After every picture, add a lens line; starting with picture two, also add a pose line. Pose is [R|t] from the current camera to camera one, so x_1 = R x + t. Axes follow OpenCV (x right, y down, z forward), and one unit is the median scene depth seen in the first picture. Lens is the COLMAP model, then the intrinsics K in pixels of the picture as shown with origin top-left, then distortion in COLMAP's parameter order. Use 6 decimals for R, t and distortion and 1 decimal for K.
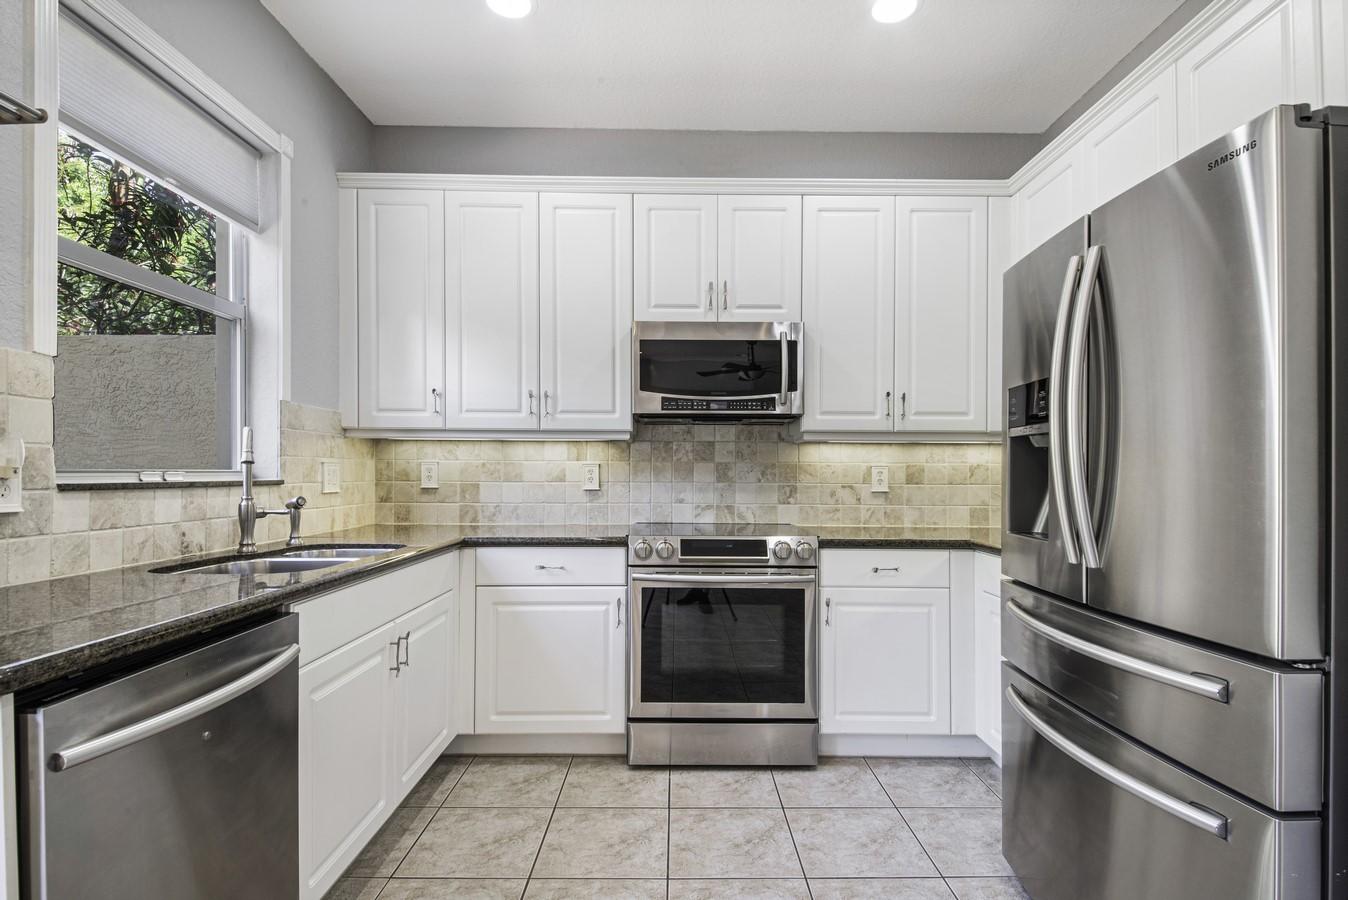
lens RADIAL K [[627.0, 0, 668.9], [0, 627.0, 472.7], [0, 0, 1]] dist [0.044071, 0.000043]
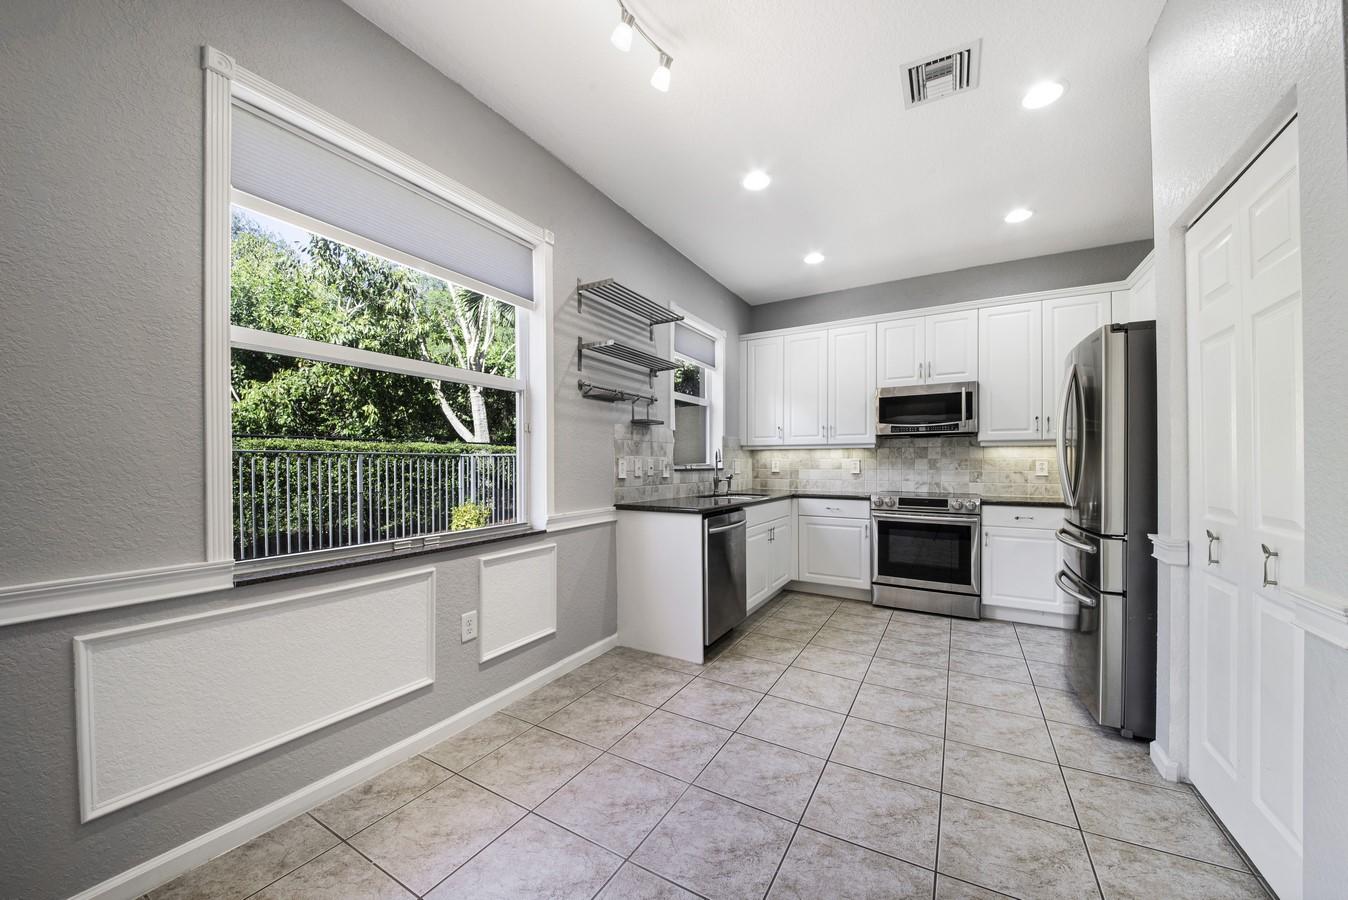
lens RADIAL K [[488.5, 0, 674.6], [0, 488.5, 467.0], [0, 0, 1]] dist [-0.001713, -0.000031]
pose [[0.867802, -0.001556, -0.496908, 0.158939], [0.003516, 0.999989, 0.003009, 0.000781], [0.496898, -0.004359, 0.867798, -0.662528]]
